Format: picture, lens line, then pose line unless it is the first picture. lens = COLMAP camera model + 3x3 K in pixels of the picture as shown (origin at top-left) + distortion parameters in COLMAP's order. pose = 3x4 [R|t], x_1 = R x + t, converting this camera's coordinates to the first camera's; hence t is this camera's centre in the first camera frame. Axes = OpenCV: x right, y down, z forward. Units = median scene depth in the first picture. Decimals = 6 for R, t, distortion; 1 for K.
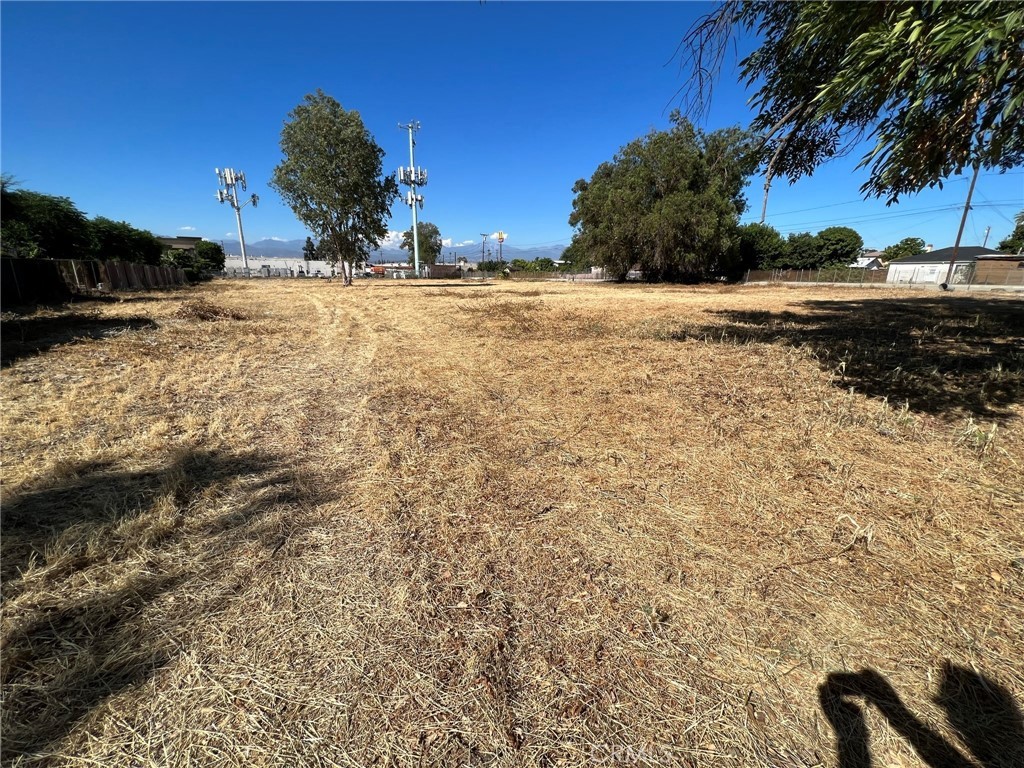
lens RADIAL K [[408.4, 0, 508.5], [0, 408.4, 386.3], [0, 0, 1]] dist [-0.001815, -0.000027]
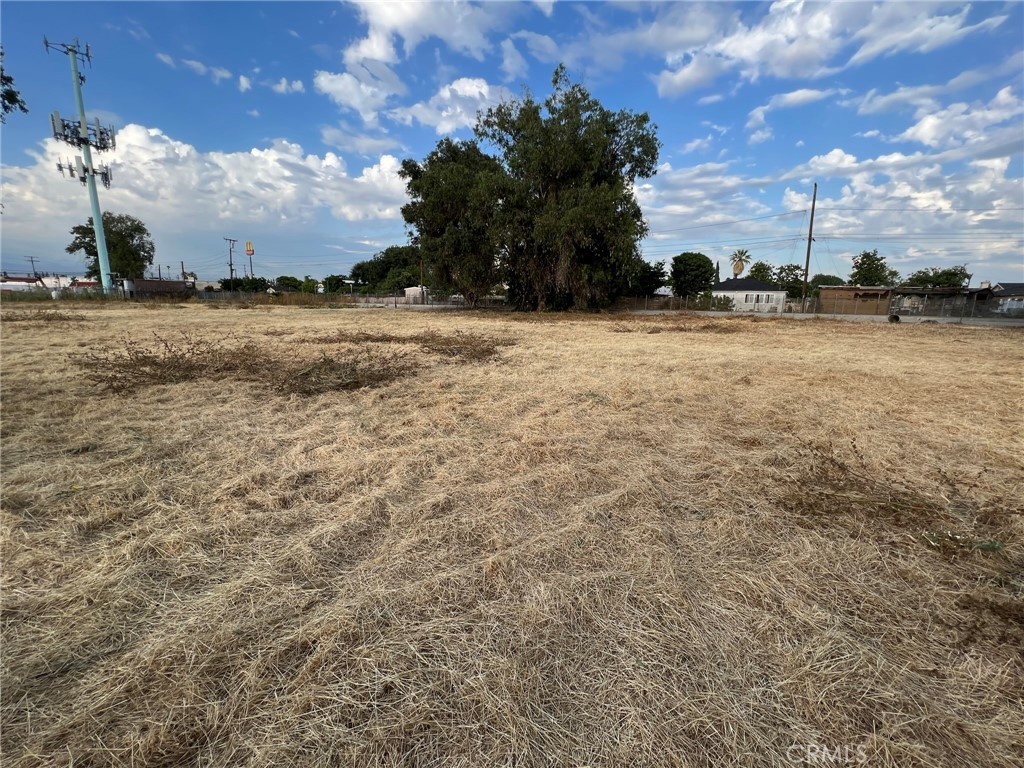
lens RADIAL K [[440.6, 0, 515.9], [0, 440.6, 385.6], [0, 0, 1]] dist [-0.004230, -0.000140]
pose [[0.868591, -0.085806, 0.488045, -0.055505], [0.119141, 0.992165, -0.037602, -0.090836], [-0.480994, 0.090807, 0.872008, 0.319447]]
